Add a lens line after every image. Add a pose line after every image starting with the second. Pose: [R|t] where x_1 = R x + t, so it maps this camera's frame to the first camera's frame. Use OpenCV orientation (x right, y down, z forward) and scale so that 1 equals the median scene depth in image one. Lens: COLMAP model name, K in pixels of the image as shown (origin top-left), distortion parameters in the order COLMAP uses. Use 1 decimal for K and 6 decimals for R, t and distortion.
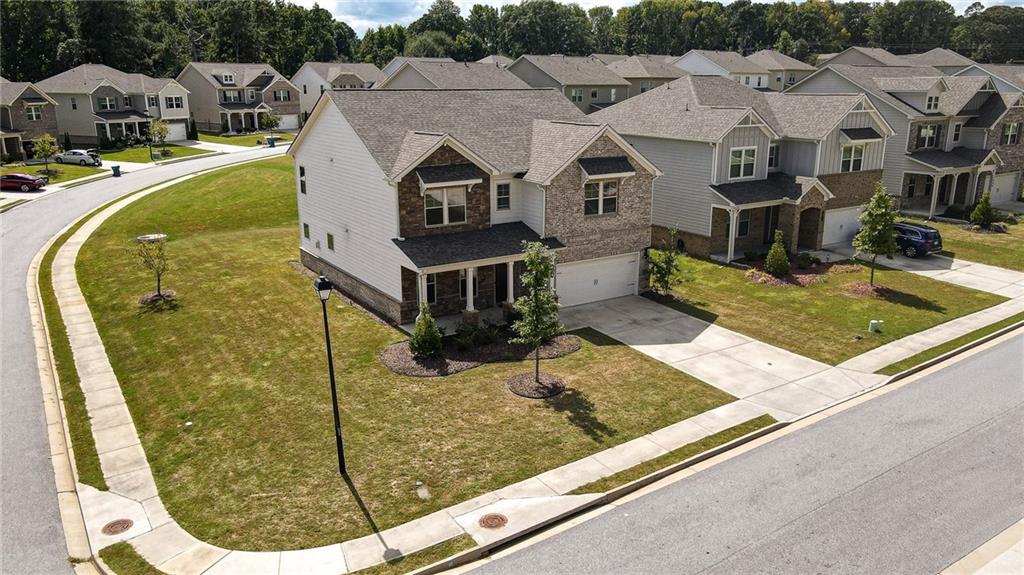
lens RADIAL K [[755.9, 0, 512.0], [0, 755.9, 287.5], [0, 0, 1]] dist [0.008880, 0.003501]
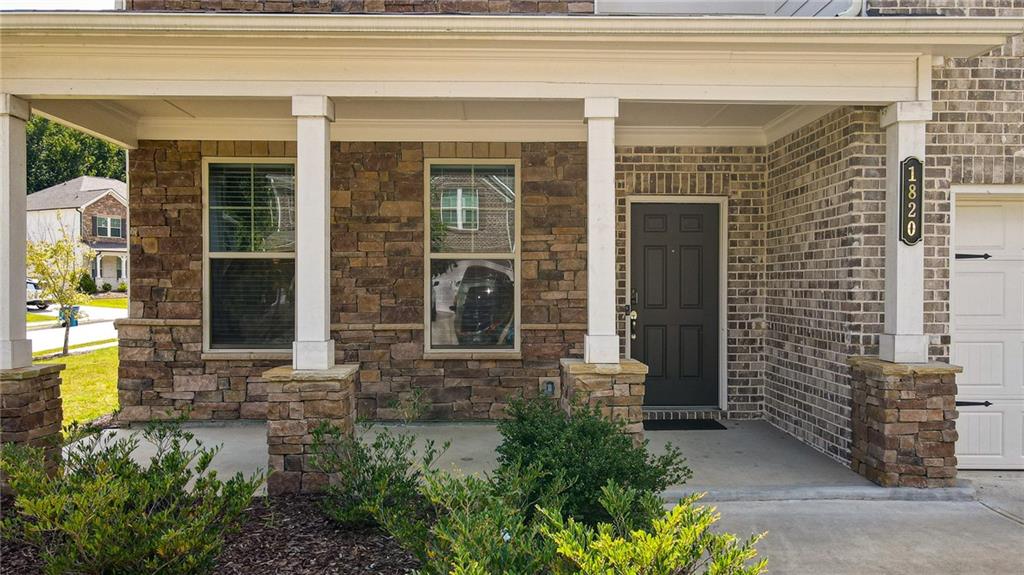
lens RADIAL K [[755.9, 0, 512.0], [0, 755.9, 287.5], [0, 0, 1]] dist [0.008880, 0.003501]
pose [[0.851007, 0.002618, -0.525149, 0.066465], [-0.136235, 0.966854, -0.215949, 0.042455], [0.507176, 0.255317, 0.823156, 0.872336]]
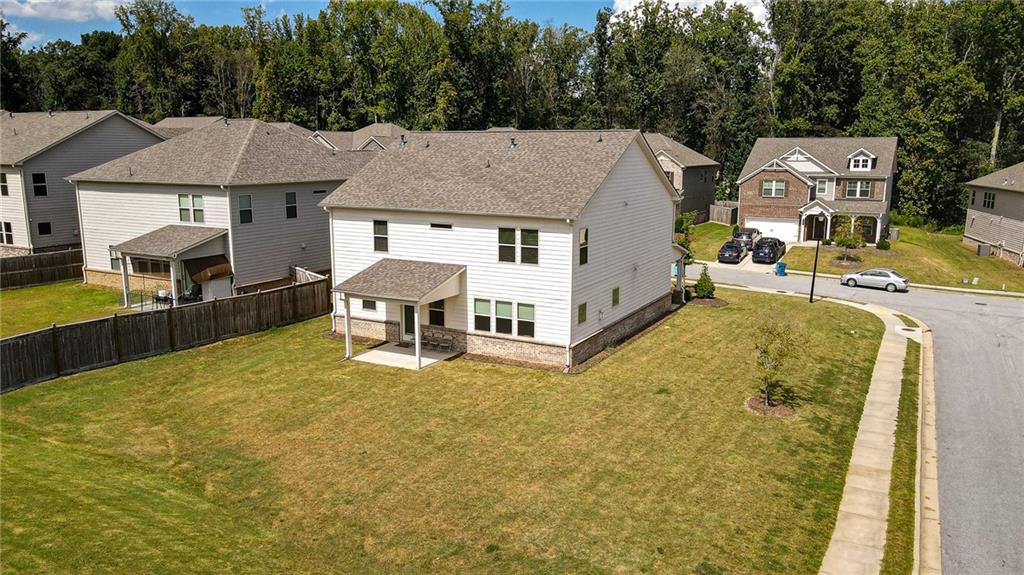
lens RADIAL K [[755.9, 0, 512.0], [0, 755.9, 287.5], [0, 0, 1]] dist [0.008880, 0.003501]
pose [[-0.474218, -0.157690, 0.866170, -1.166636], [0.227620, 0.928420, 0.293642, -0.441594], [-0.850474, 0.336408, -0.404381, 1.774435]]
